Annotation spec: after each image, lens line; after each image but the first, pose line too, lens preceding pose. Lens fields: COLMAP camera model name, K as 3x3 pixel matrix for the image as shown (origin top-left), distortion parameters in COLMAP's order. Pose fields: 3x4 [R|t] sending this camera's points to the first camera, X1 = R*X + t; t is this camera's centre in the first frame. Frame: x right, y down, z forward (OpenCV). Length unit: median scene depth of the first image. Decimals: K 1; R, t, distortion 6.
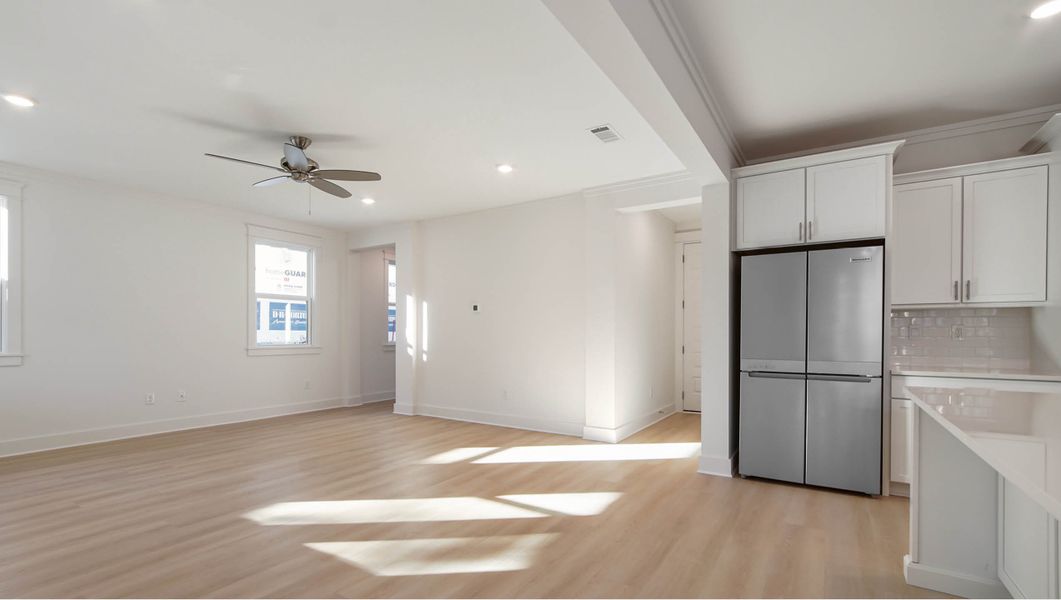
lens RADIAL K [[468.8, 0, 530.1], [0, 468.8, 329.9], [0, 0, 1]] dist [-0.034621, -0.000118]
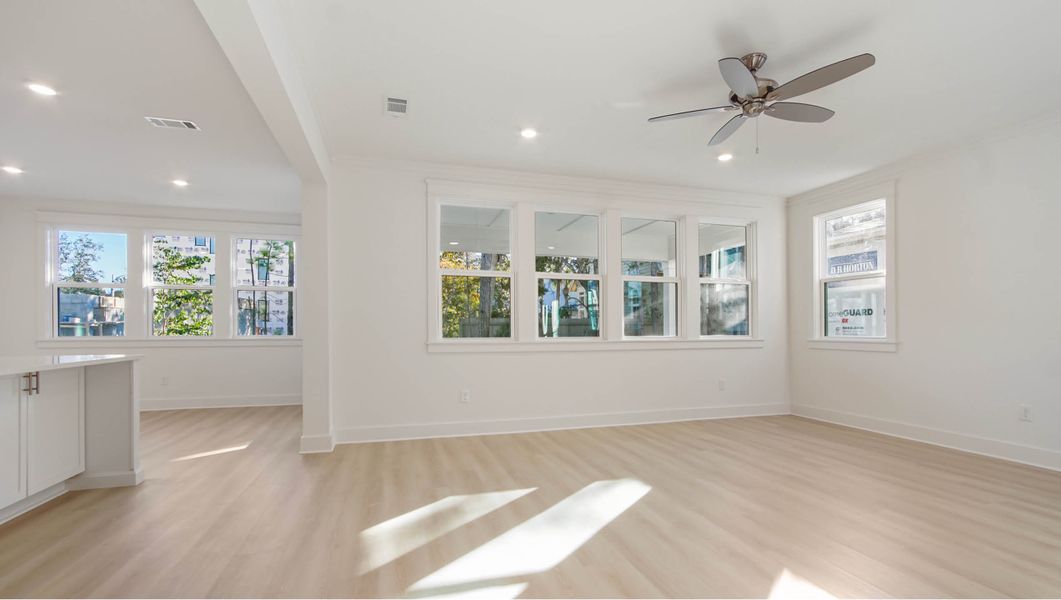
lens RADIAL K [[474.9, 0, 516.1], [0, 474.9, 336.8], [0, 0, 1]] dist [-0.015348, -0.000082]
pose [[-0.669946, 0.009235, -0.742352, 0.363689], [0.009962, 0.999944, 0.003449, 0.037036], [0.742343, -0.005085, -0.670001, 1.333957]]
